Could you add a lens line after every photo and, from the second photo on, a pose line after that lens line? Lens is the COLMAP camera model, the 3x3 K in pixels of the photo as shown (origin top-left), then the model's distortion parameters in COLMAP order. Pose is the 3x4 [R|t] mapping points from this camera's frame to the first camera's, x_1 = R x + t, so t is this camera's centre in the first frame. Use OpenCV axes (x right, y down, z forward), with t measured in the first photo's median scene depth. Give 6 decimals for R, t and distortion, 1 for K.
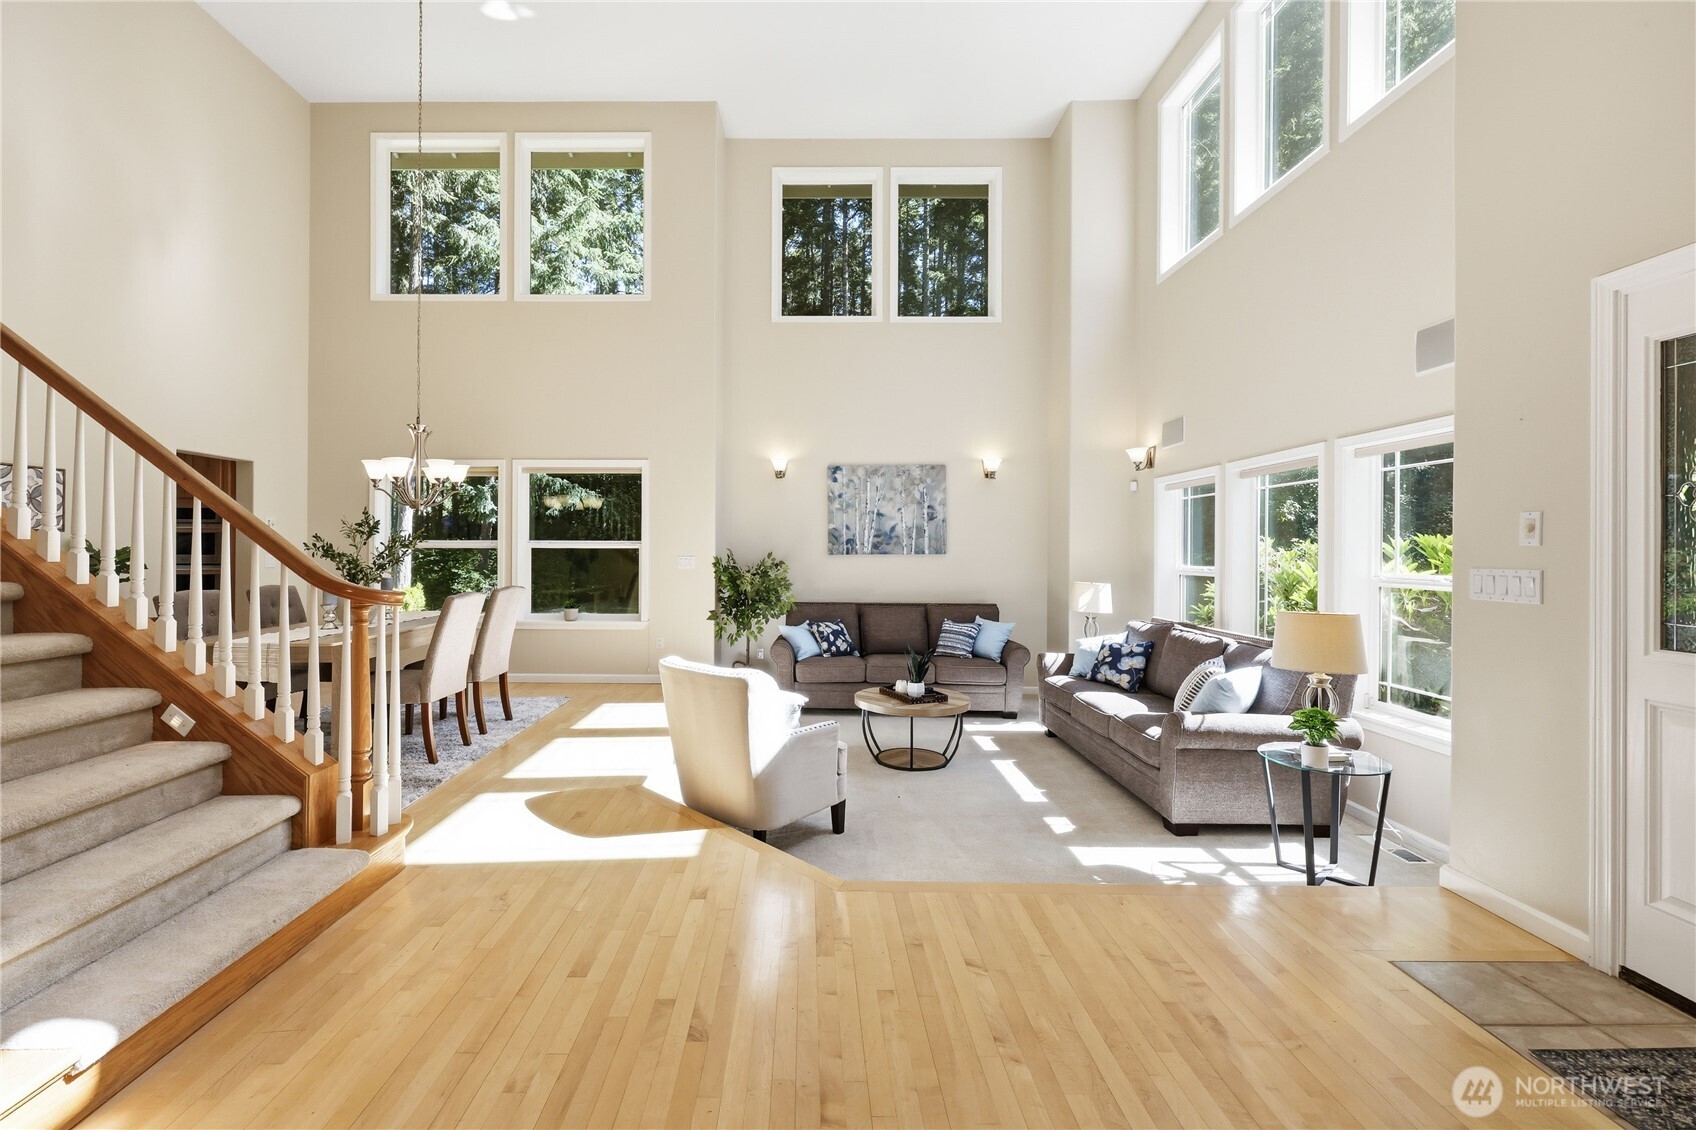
lens RADIAL K [[772.0, 0, 844.2], [0, 772.0, 549.4], [0, 0, 1]] dist [-0.001839, -0.000174]
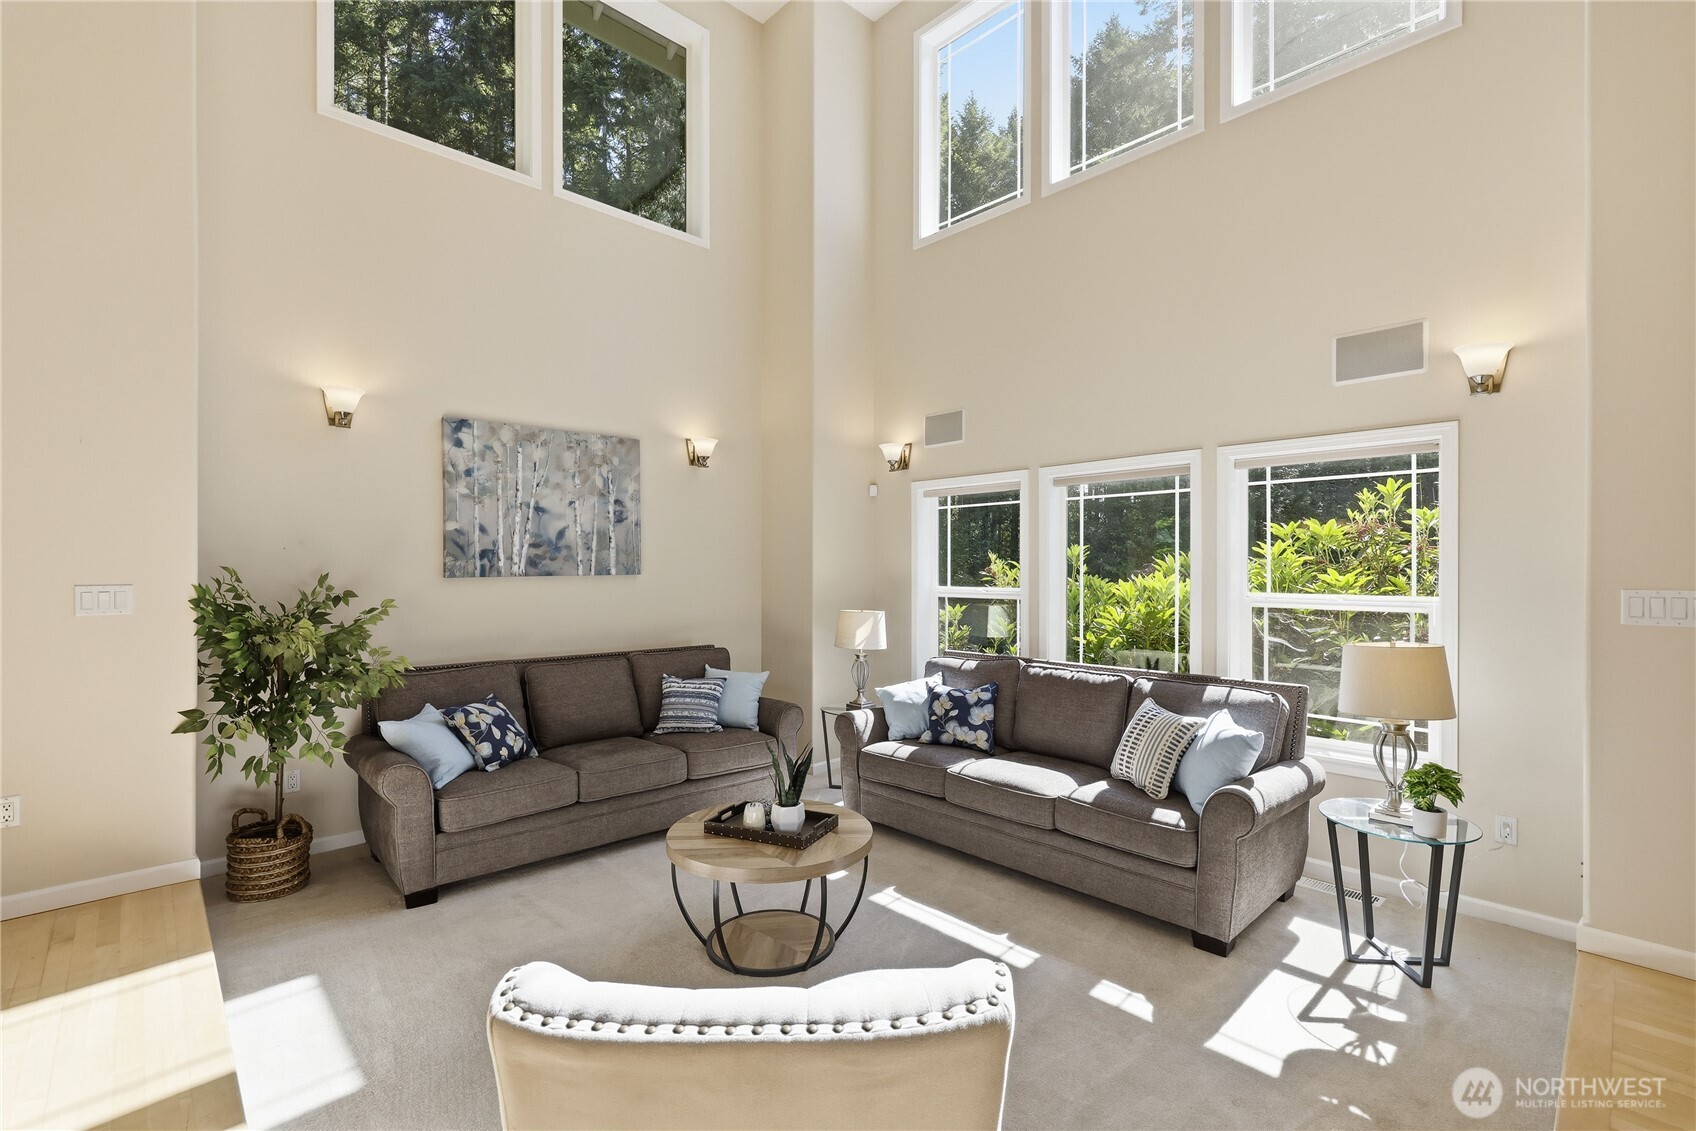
lens RADIAL K [[744.2, 0, 848.0], [0, 744.2, 565.5], [0, 0, 1]] dist [0.001356, 0.000010]
pose [[0.721142, 0.000859, 0.692787, -0.194516], [0.000230, 0.999999, -0.001480, -0.000835], [-0.692787, 0.001227, 0.721141, 0.446754]]
